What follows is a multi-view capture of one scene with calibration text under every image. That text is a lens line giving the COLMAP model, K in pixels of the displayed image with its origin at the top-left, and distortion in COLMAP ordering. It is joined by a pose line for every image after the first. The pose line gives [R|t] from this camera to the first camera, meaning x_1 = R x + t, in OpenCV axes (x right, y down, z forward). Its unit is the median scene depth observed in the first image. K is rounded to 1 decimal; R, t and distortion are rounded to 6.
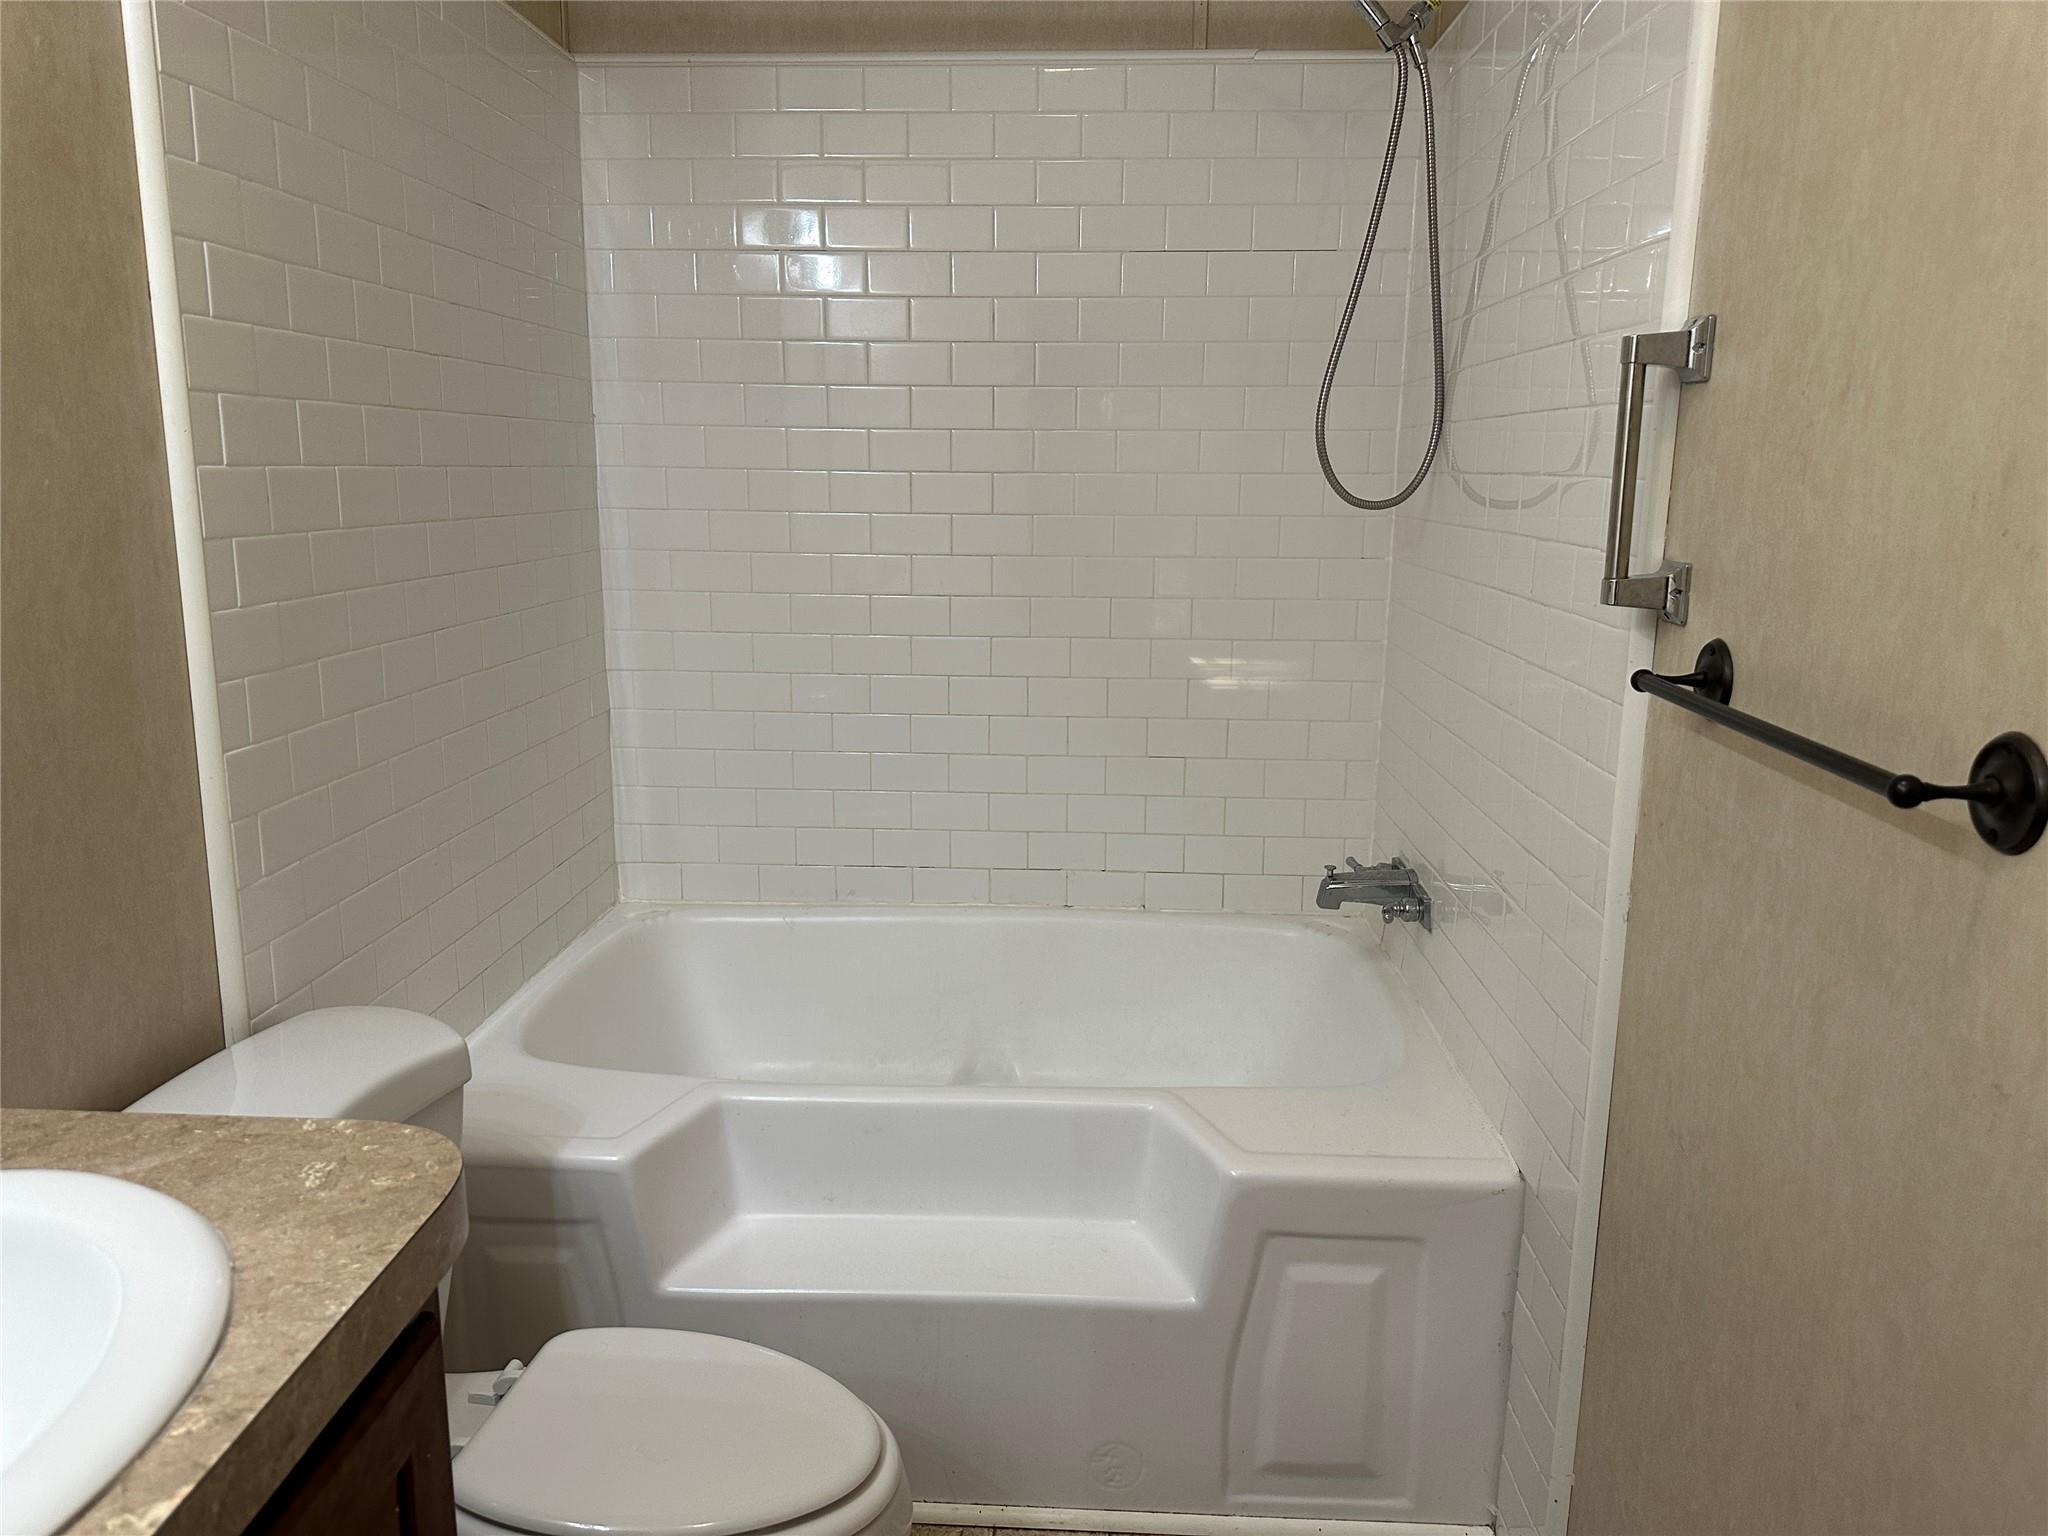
lens RADIAL K [[1484.8, 0, 1010.5], [0, 1484.8, 766.1], [0, 0, 1]] dist [0.002900, -0.000875]
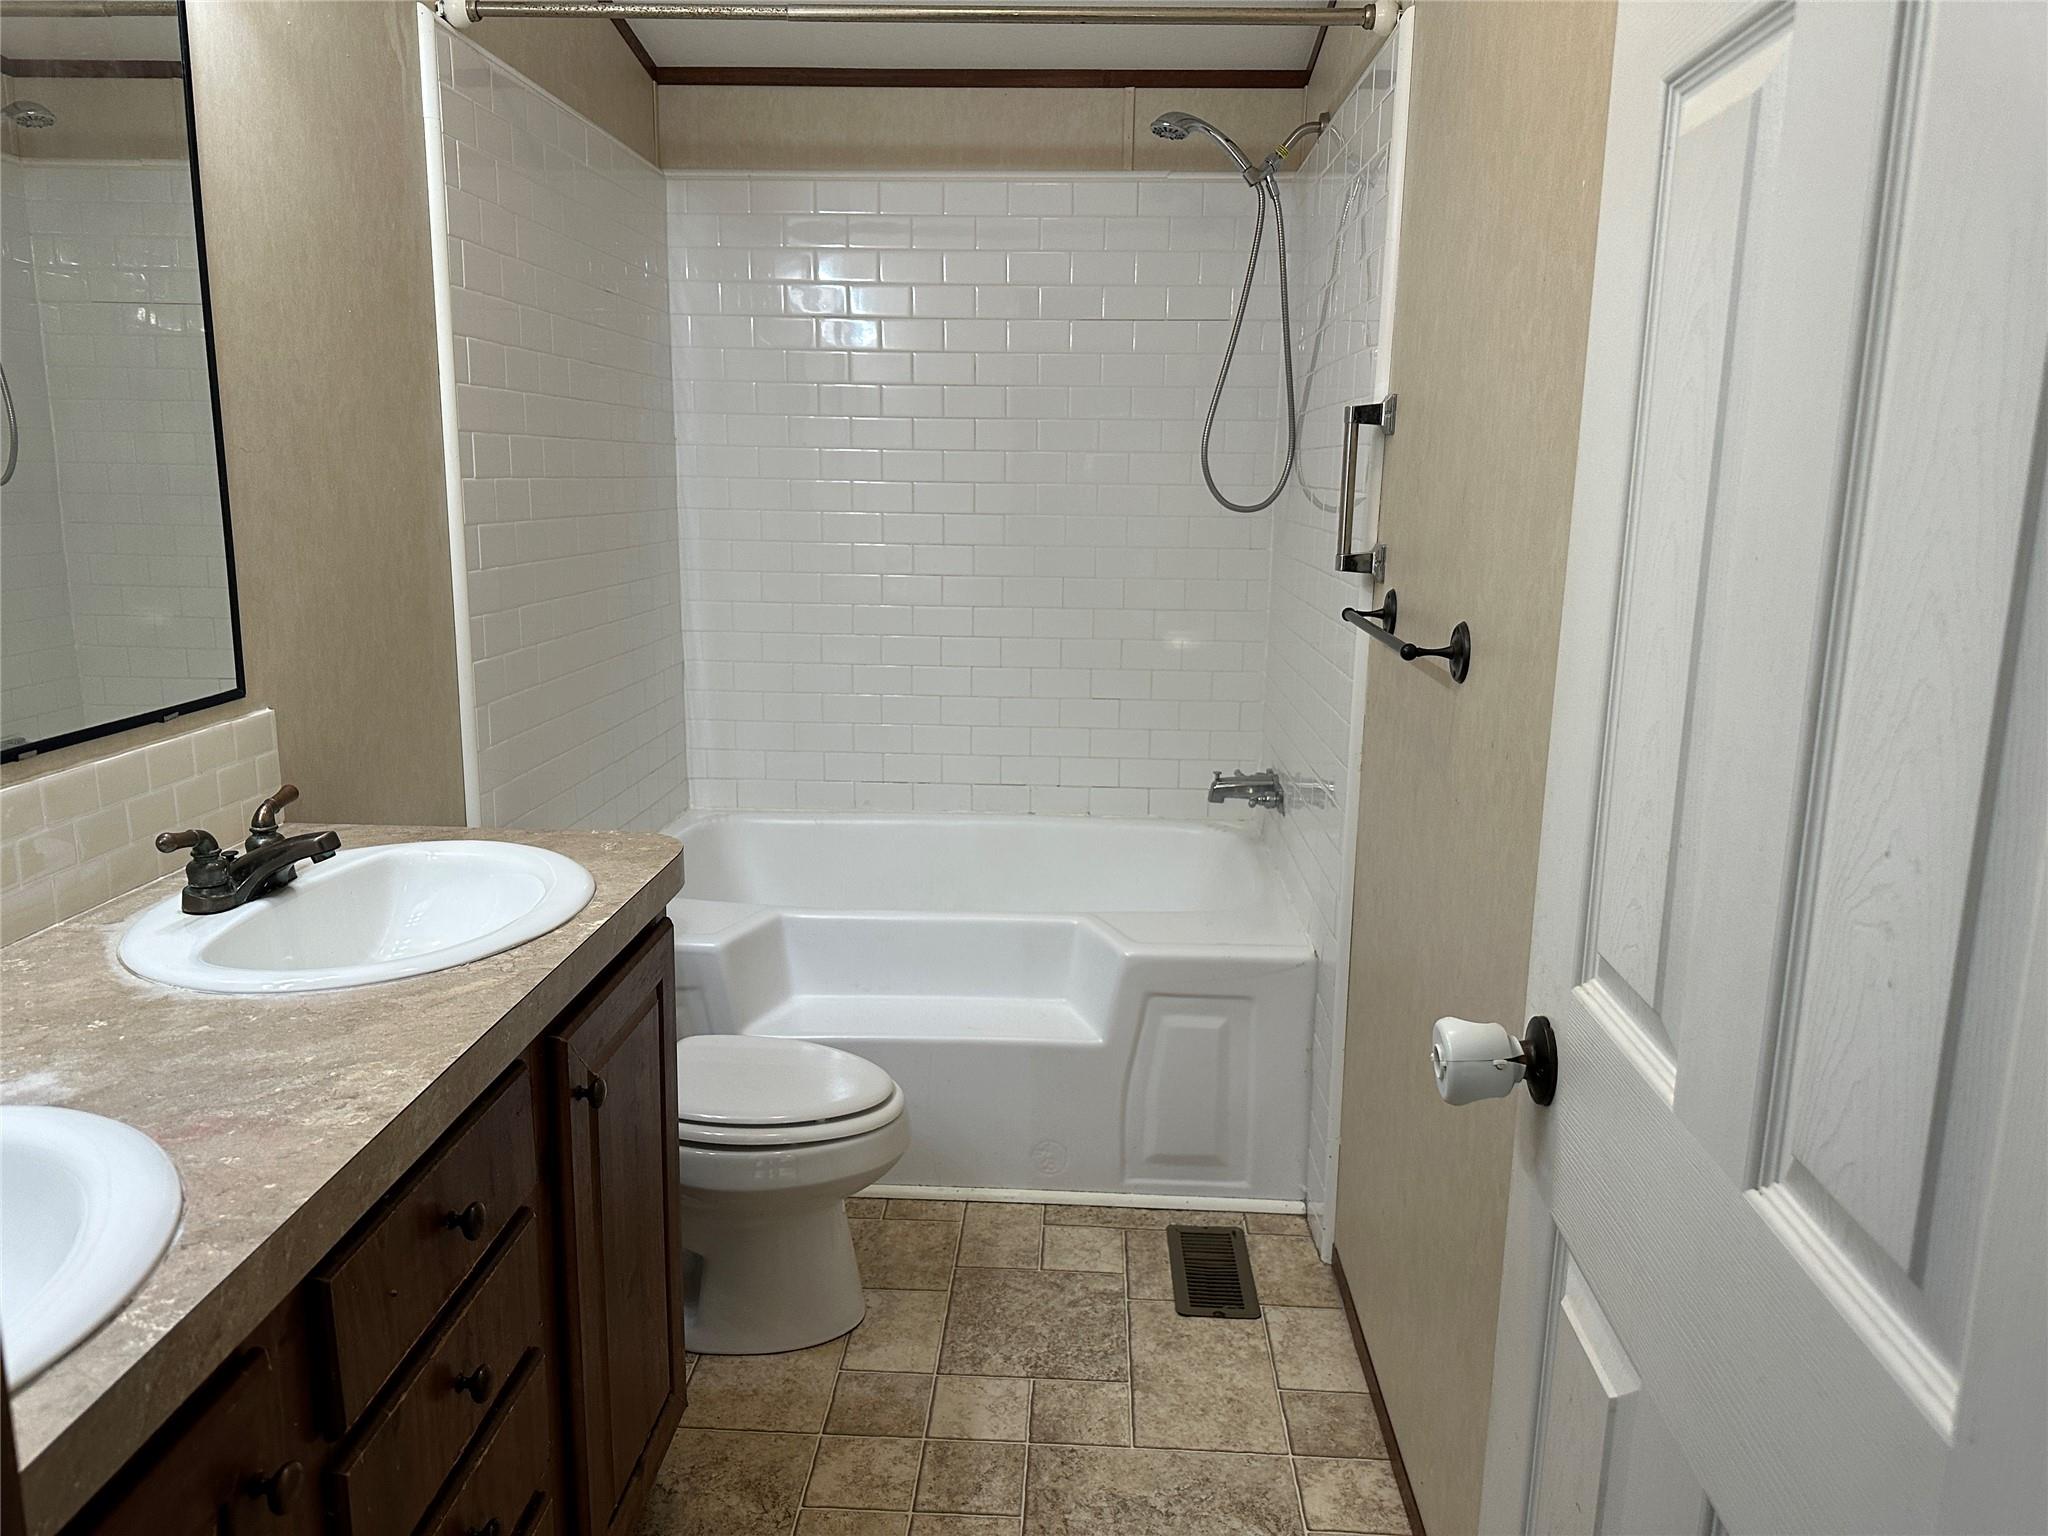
lens RADIAL K [[1458.1, 0, 1024.0], [0, 1458.1, 768.0], [0, 0, 1]] dist [0.040197, -0.000306]
pose [[0.999948, 0.003526, 0.009578, 0.028364], [-0.003542, 0.999992, 0.001687, 0.075467], [-0.009572, -0.001721, 0.999953, -0.424931]]
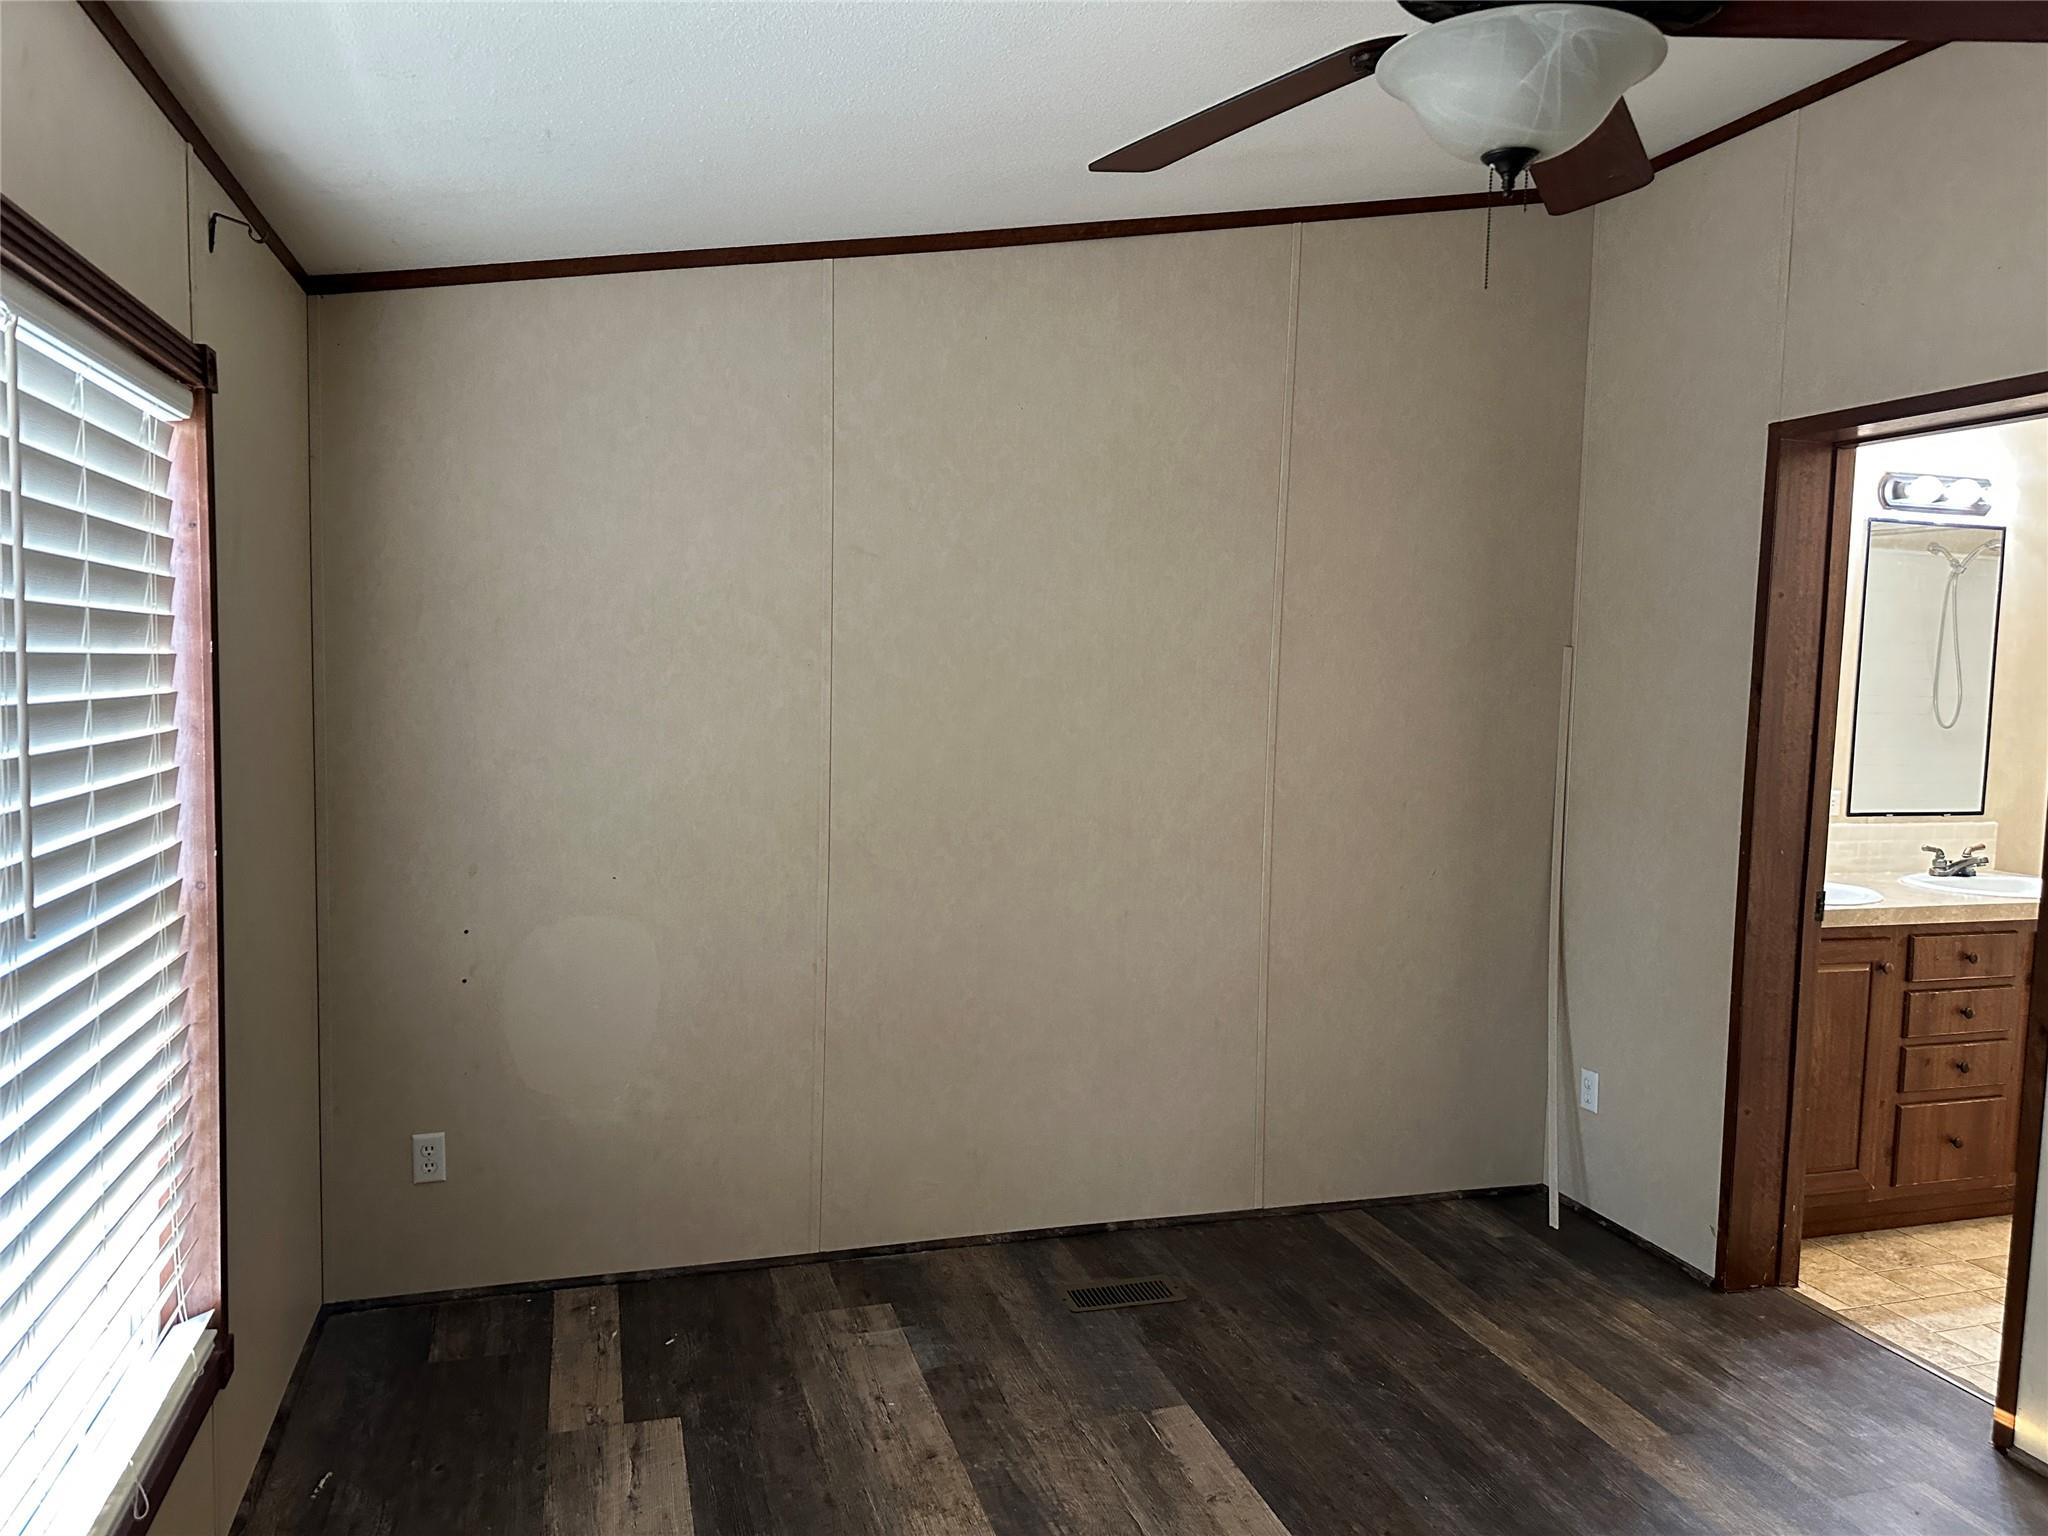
lens RADIAL K [[1458.1, 0, 1024.0], [0, 1458.1, 768.0], [0, 0, 1]] dist [0.040197, -0.000306]
pose [[0.341284, 0.065218, -0.937695, 1.558775], [-0.208207, 0.978054, -0.007754, 0.351144], [0.916611, 0.197881, 0.347373, -2.110491]]
